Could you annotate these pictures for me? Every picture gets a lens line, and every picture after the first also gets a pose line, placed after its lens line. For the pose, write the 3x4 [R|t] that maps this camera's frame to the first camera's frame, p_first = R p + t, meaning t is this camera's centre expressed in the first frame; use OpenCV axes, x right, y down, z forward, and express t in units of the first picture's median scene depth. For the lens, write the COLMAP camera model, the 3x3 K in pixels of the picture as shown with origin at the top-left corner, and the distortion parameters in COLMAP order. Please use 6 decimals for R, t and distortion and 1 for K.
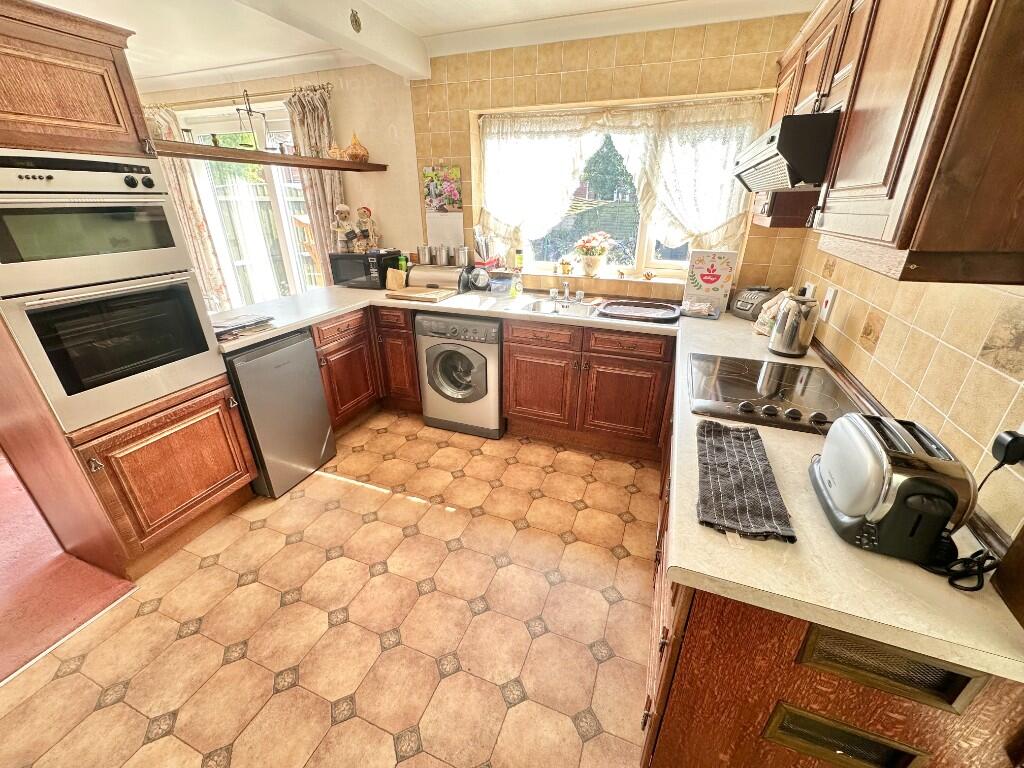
lens RADIAL K [[409.7, 0, 512.0], [0, 409.7, 383.0], [0, 0, 1]] dist [-0.000480, 0.000055]
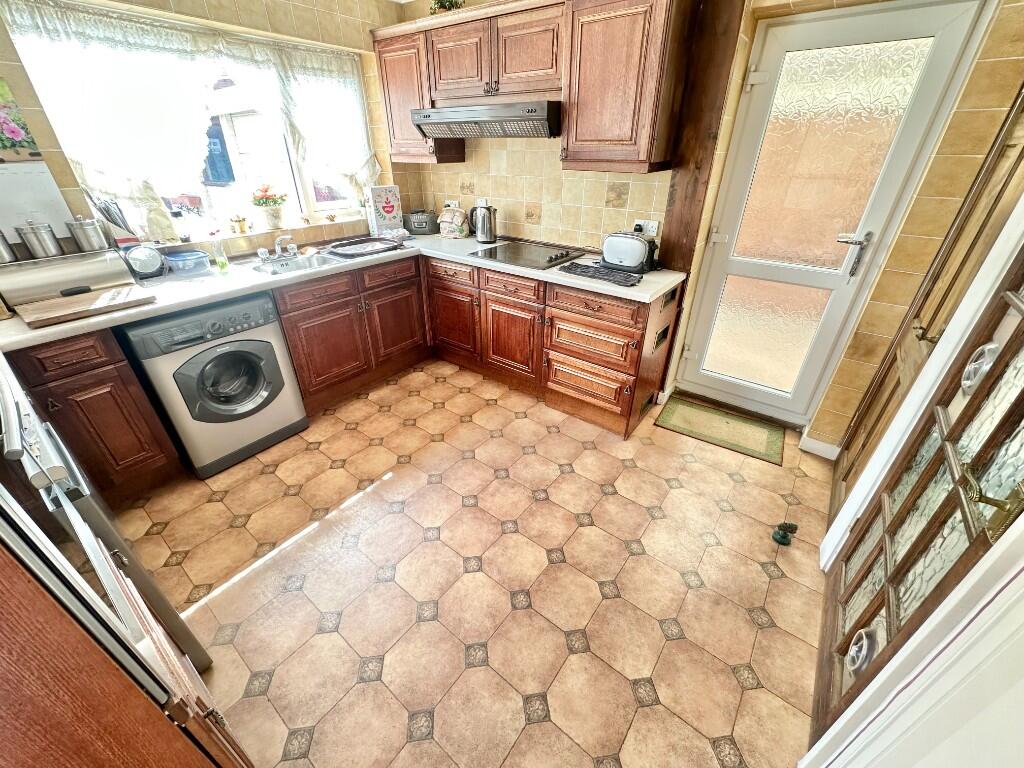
lens RADIAL K [[409.7, 0, 513.4], [0, 409.7, 382.6], [0, 0, 1]] dist [-0.000480, 0.000055]
pose [[0.279016, -0.480852, 0.831223, -0.684146], [0.384422, 0.849144, 0.362180, -0.107714], [-0.879983, 0.218486, 0.421775, 0.239740]]
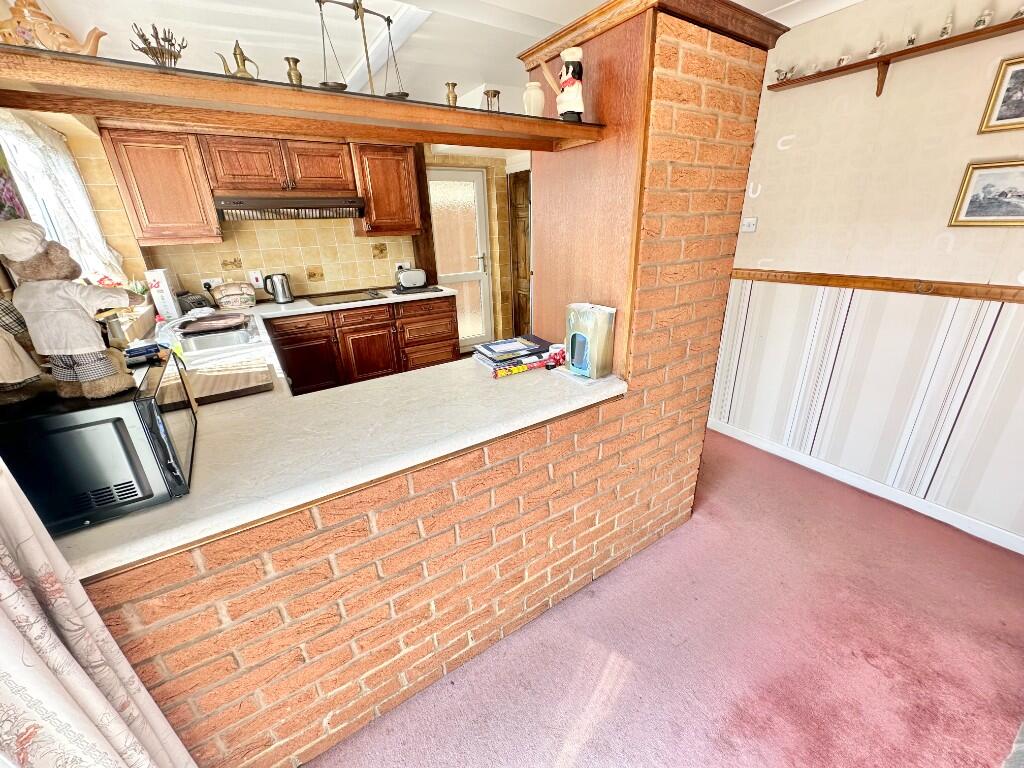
lens RADIAL K [[409.7, 0, 512.7], [0, 409.7, 382.9], [0, 0, 1]] dist [-0.000480, 0.000055]
pose [[-0.813803, -0.188726, 0.549643, -0.969469], [0.261951, 0.725141, 0.636830, -0.548699], [-0.518755, 0.662233, -0.540685, 1.277477]]
